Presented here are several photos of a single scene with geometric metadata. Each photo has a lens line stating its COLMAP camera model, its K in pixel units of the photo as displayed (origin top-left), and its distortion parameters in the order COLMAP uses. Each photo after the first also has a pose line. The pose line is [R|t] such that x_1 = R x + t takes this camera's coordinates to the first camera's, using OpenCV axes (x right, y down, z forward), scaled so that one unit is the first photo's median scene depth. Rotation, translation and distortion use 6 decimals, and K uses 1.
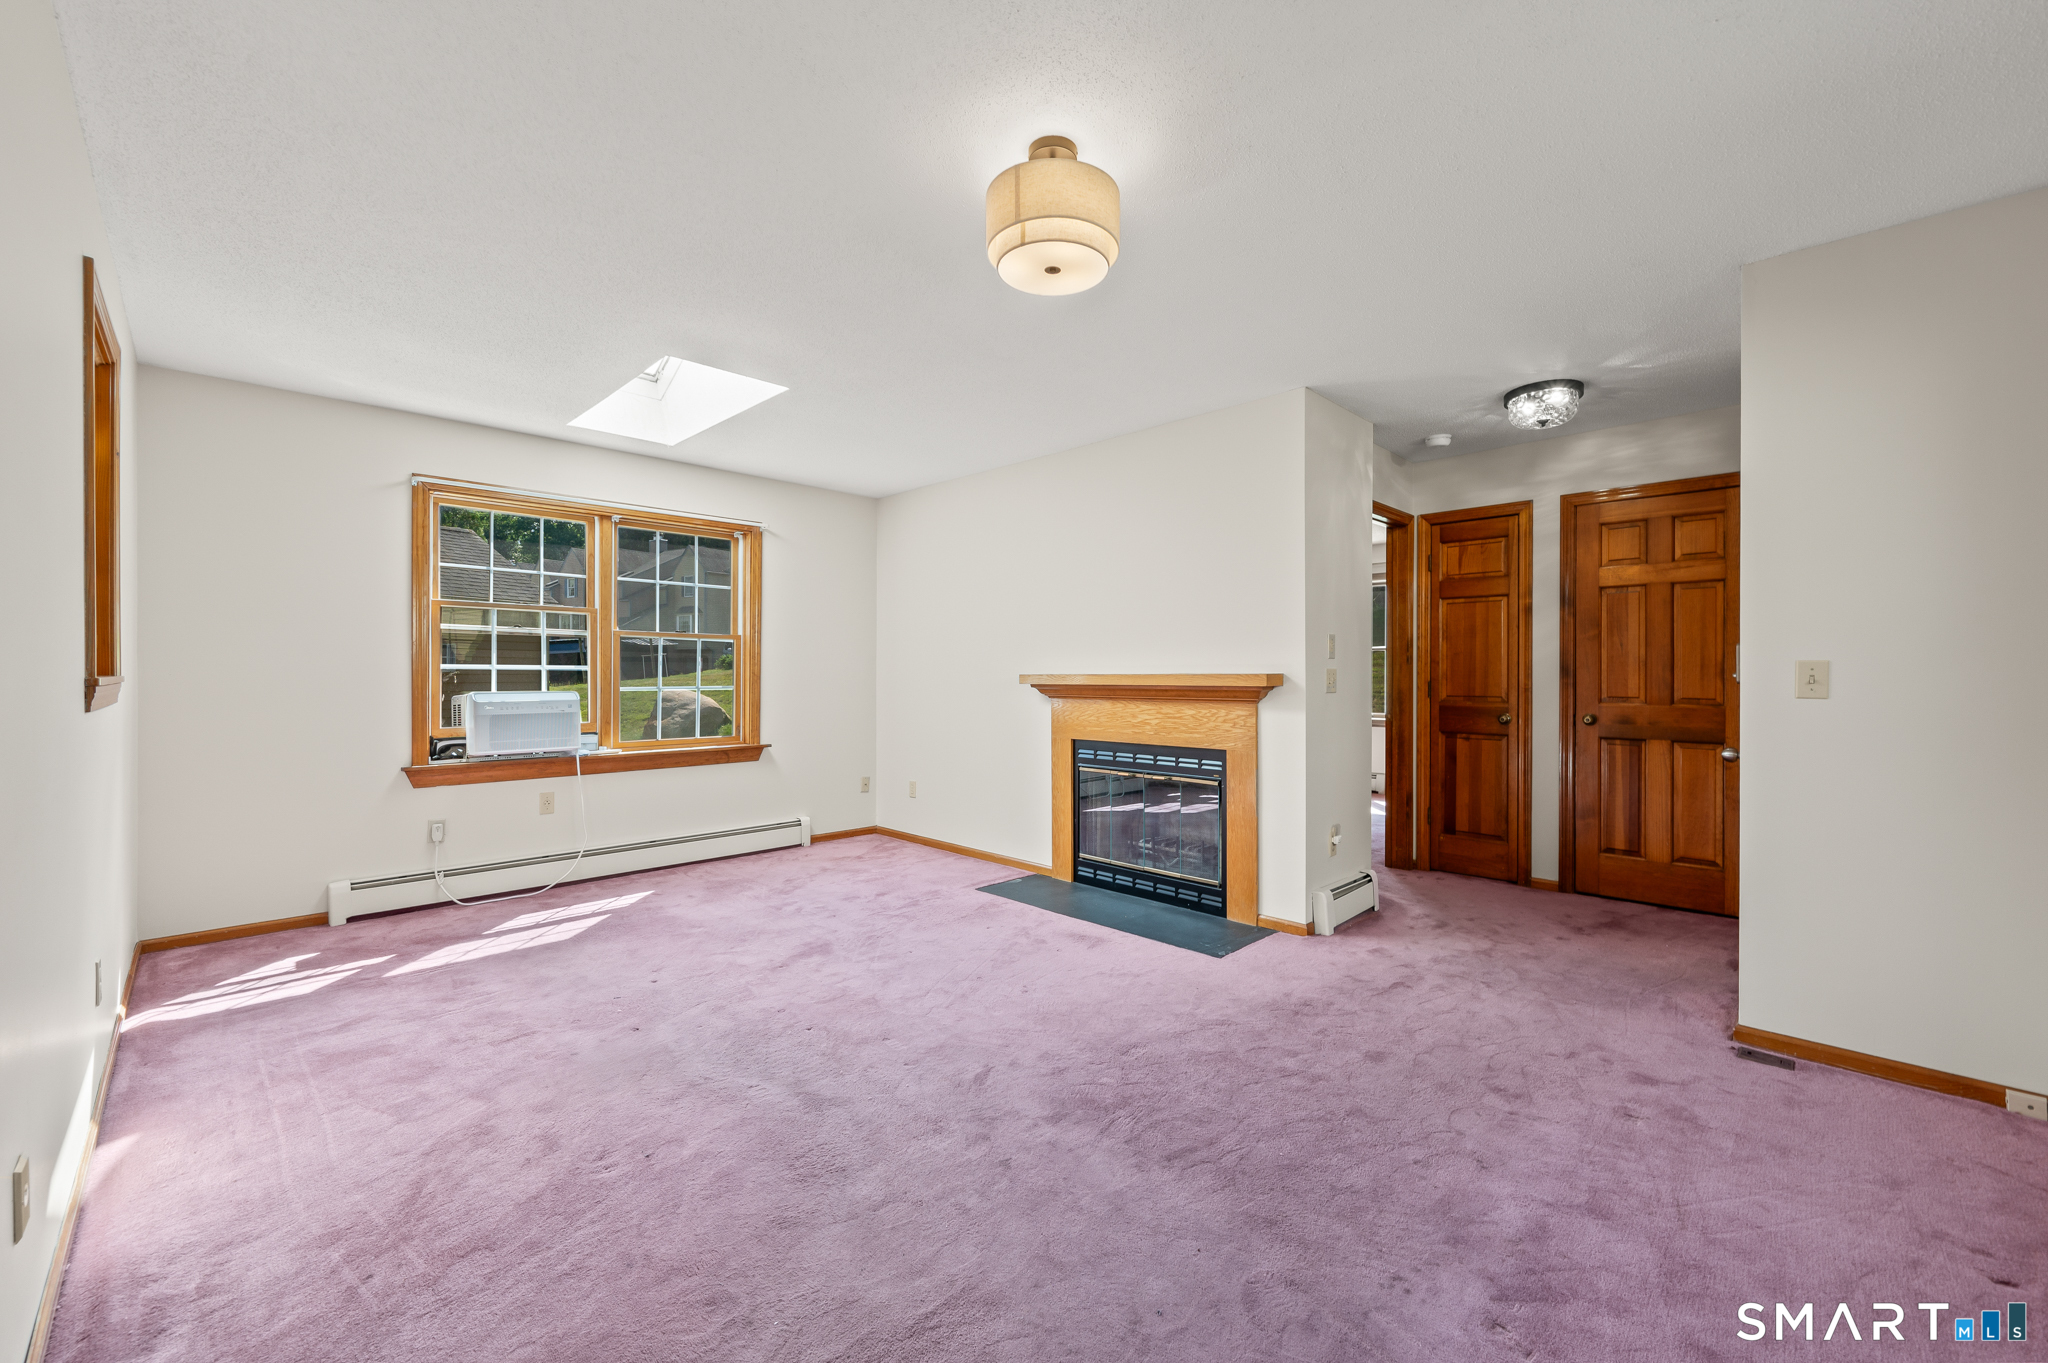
lens RADIAL K [[813.3, 0, 1022.5], [0, 813.3, 674.5], [0, 0, 1]] dist [-0.000420, -0.000120]
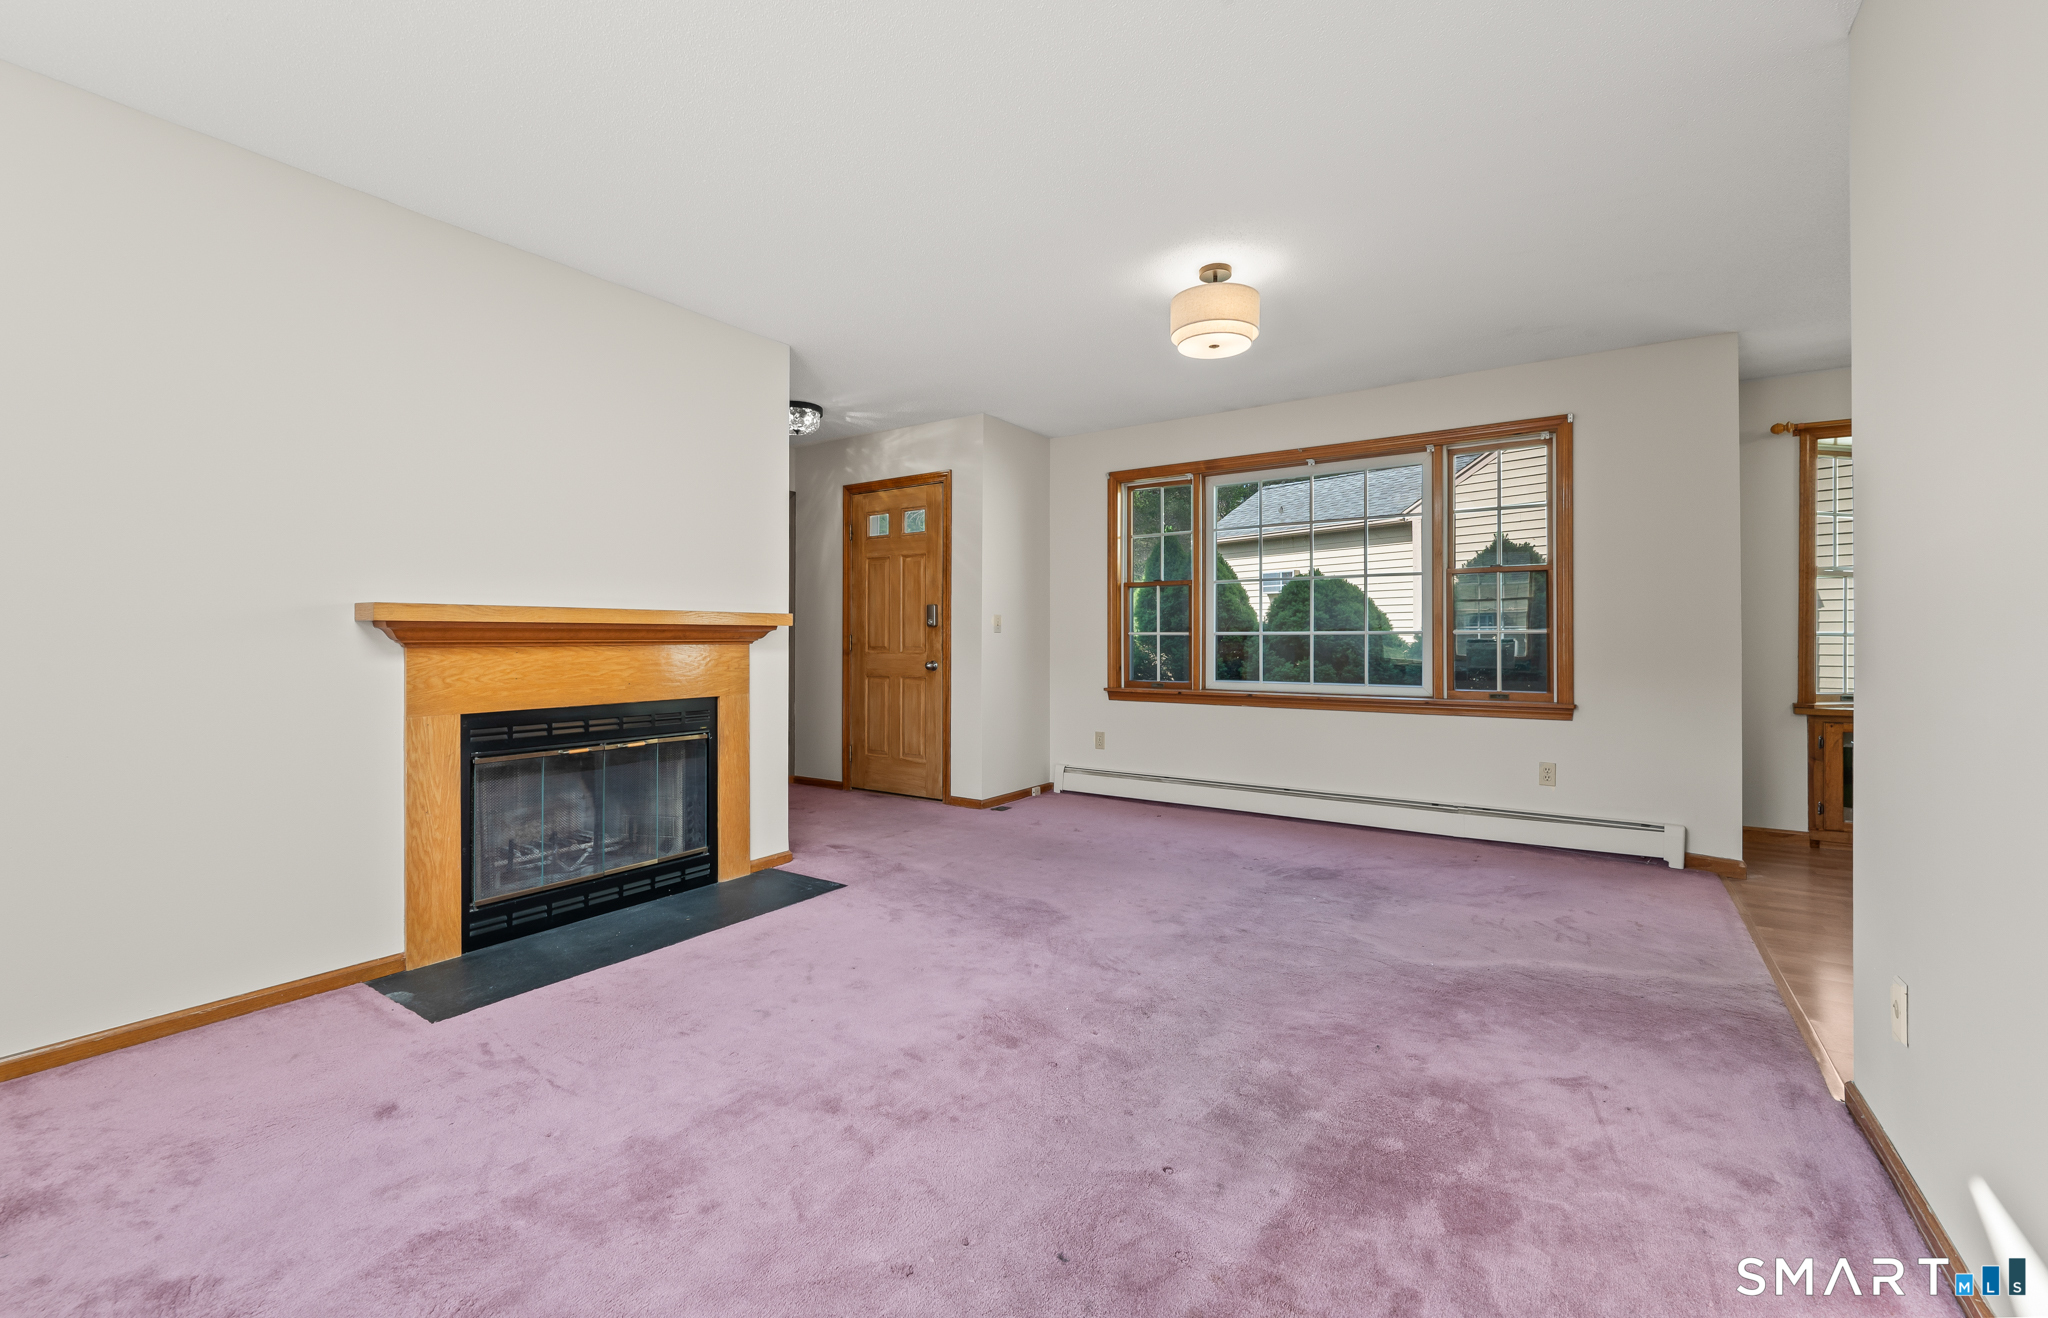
lens RADIAL K [[828.7, 0, 1035.4], [0, 828.7, 635.2], [0, 0, 1]] dist [0.000793, 0.000032]
pose [[-0.190637, 0.004935, 0.981648, -0.666036], [0.001060, 0.999988, -0.004821, 0.026920], [-0.981660, 0.000121, -0.190640, 0.761830]]
